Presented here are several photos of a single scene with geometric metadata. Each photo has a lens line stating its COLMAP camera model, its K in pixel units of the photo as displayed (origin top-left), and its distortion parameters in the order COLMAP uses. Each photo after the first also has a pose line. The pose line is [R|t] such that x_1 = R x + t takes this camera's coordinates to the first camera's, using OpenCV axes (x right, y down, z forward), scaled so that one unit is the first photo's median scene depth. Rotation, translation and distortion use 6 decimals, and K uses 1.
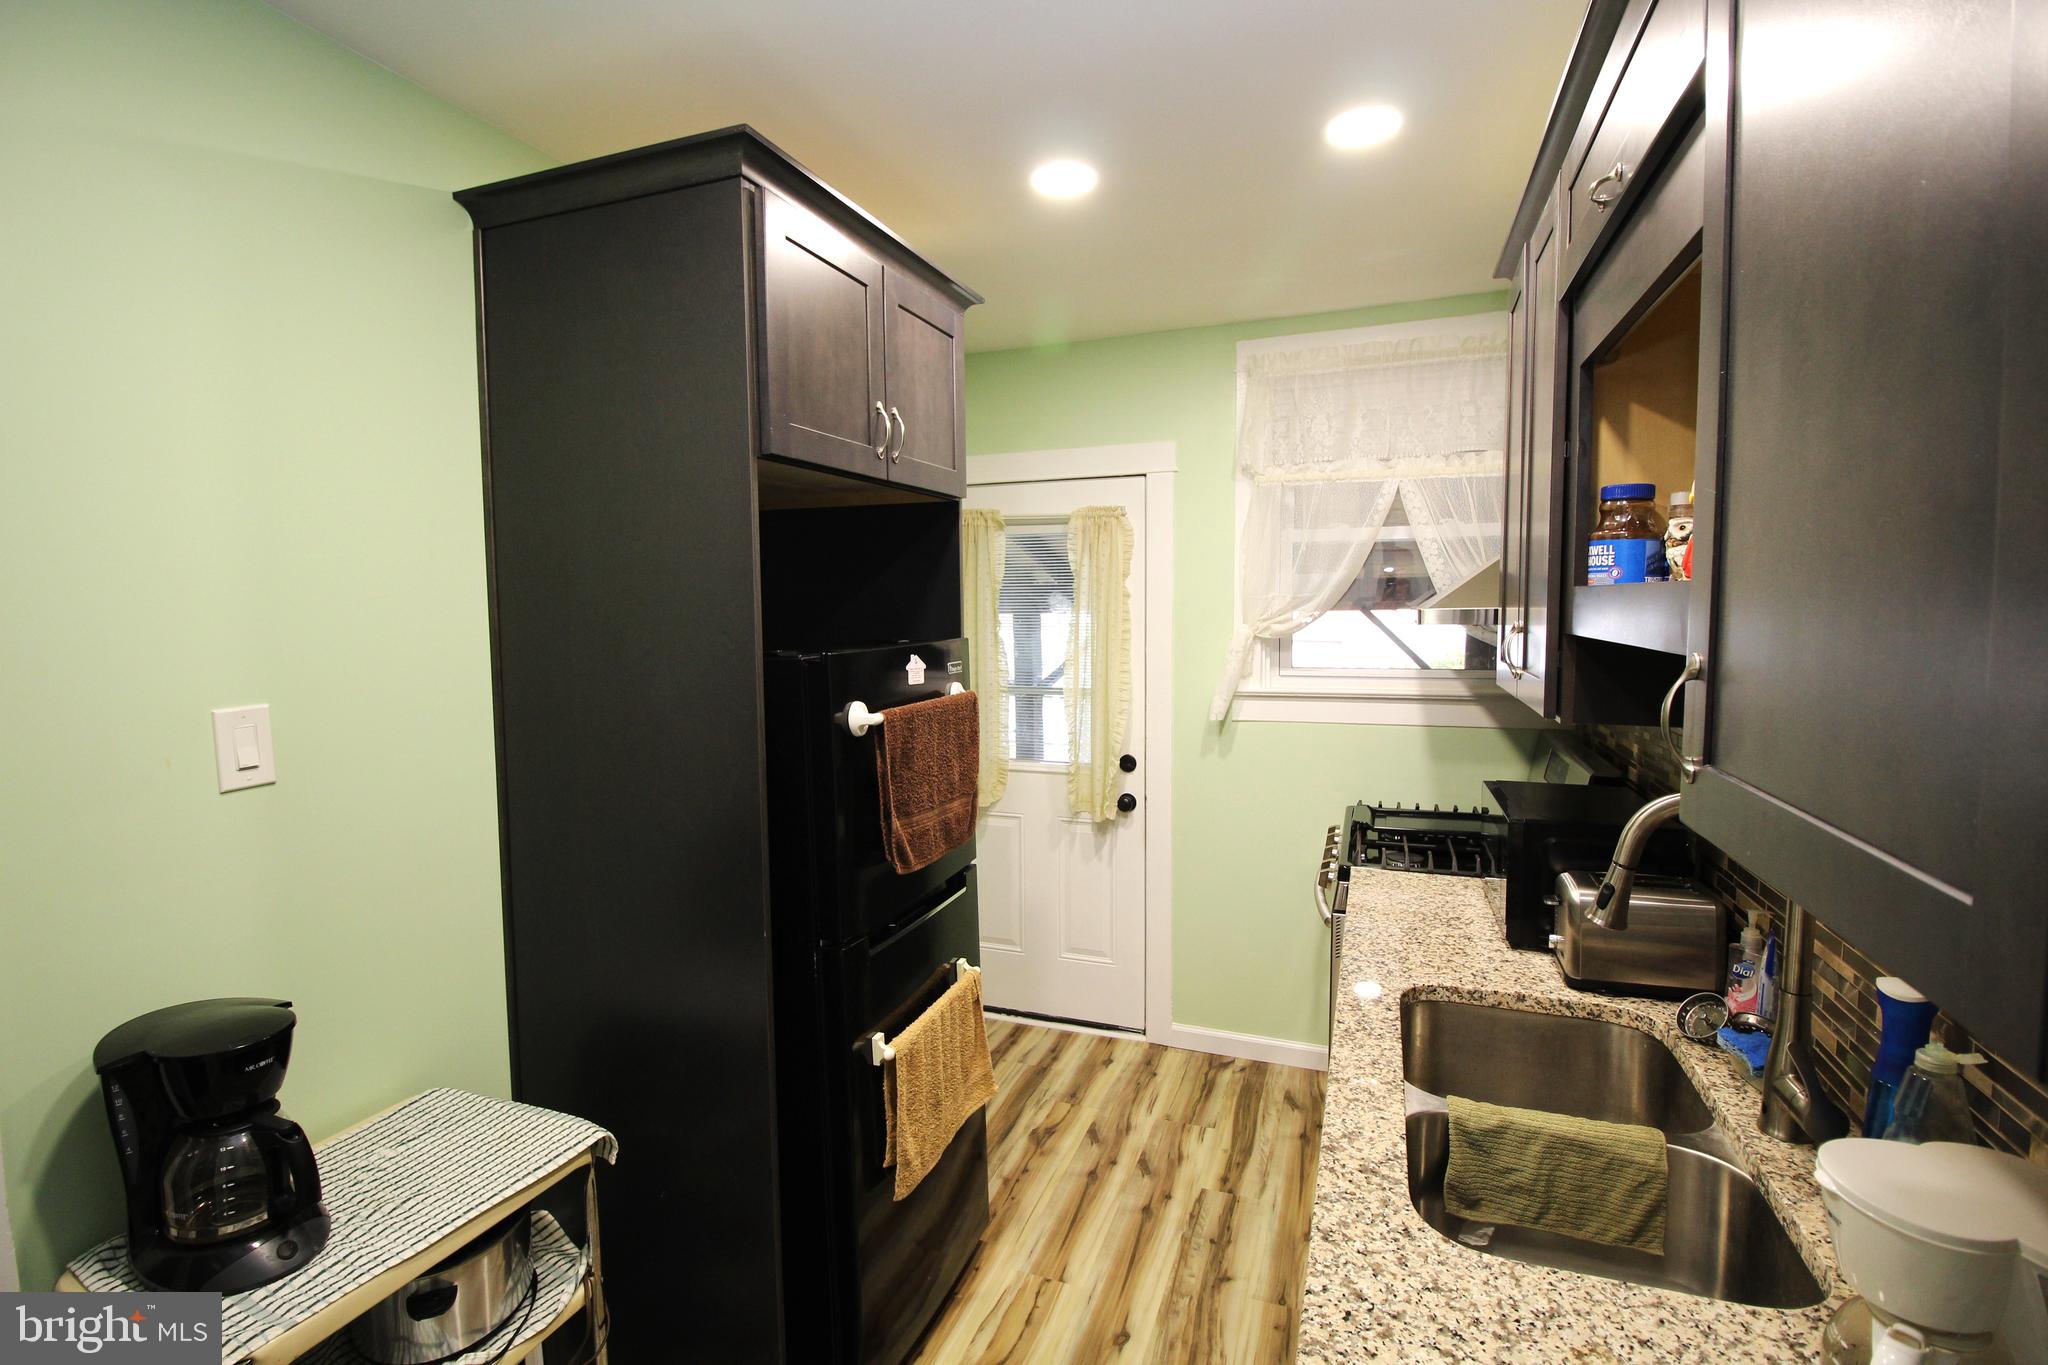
lens RADIAL K [[959.0, 0, 1020.5], [0, 959.0, 669.5], [0, 0, 1]] dist [-0.001803, -0.000502]
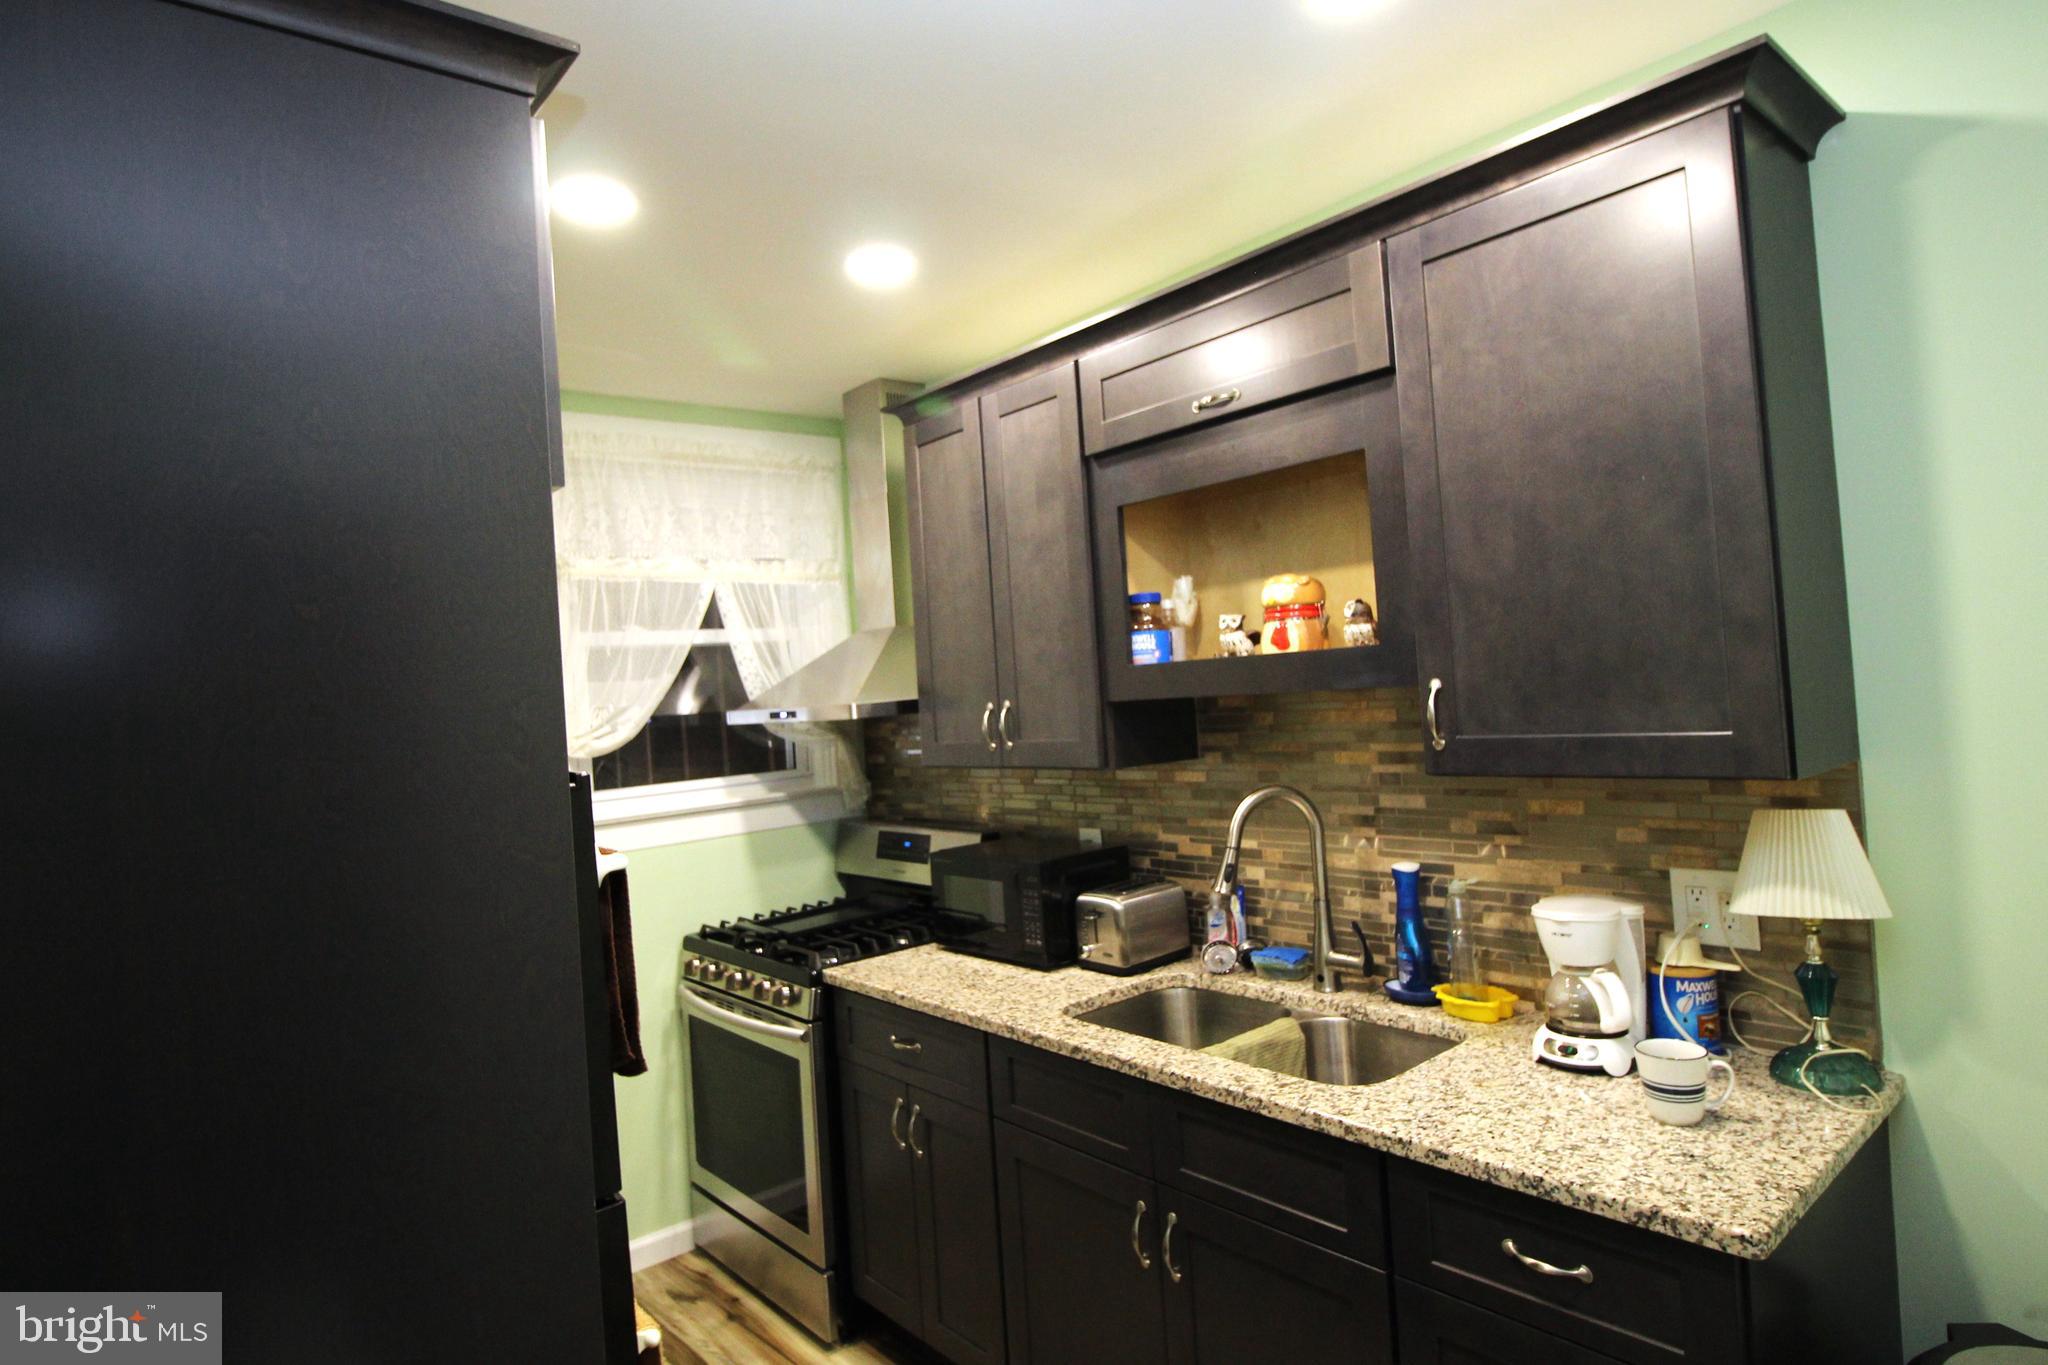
lens RADIAL K [[1144.1, 0, 1024.0], [0, 1144.1, 682.5], [0, 0, 1]] dist [0.022076, -0.000160]
pose [[0.485497, -0.016456, 0.874083, -0.481927], [0.124165, 0.990985, -0.050309, 0.000389], [-0.865376, 0.132955, 0.483164, 0.184432]]
